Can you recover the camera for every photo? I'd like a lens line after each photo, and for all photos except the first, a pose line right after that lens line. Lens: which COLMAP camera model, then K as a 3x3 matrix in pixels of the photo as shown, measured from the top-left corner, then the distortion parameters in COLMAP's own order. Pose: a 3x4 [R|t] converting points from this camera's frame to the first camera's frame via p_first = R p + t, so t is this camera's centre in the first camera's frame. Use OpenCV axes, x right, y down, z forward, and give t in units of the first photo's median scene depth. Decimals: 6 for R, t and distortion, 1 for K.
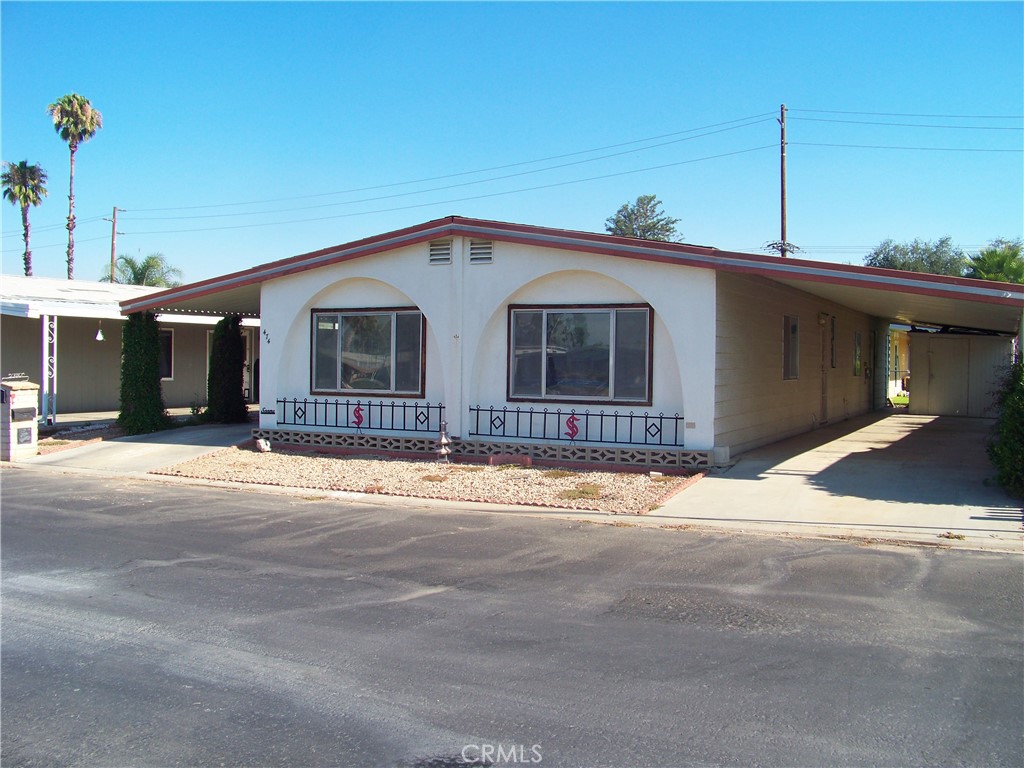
lens RADIAL K [[992.4, 0, 510.2], [0, 992.4, 385.6], [0, 0, 1]] dist [-0.191546, 0.000000]
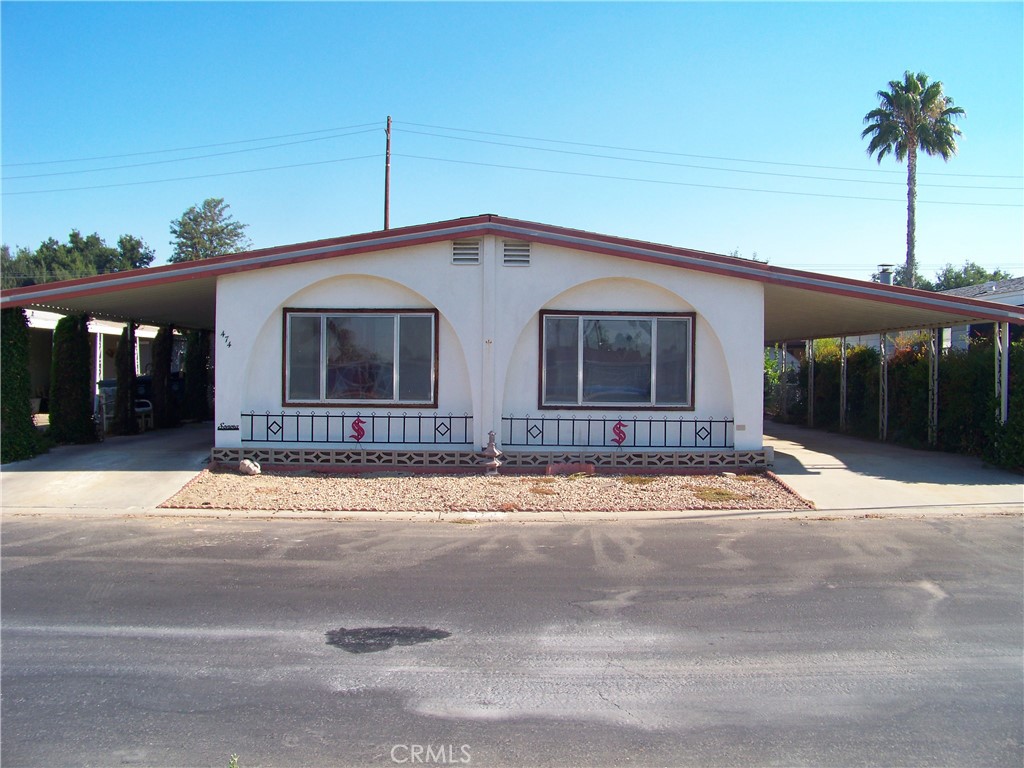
lens RADIAL K [[992.4, 0, 511.1], [0, 992.4, 388.5], [0, 0, 1]] dist [-0.191546, 0.000000]
pose [[0.885517, -0.010324, 0.464493, -0.470131], [0.012297, 0.999924, -0.001218, -0.003552], [-0.464445, 0.006791, 0.885576, 0.150158]]
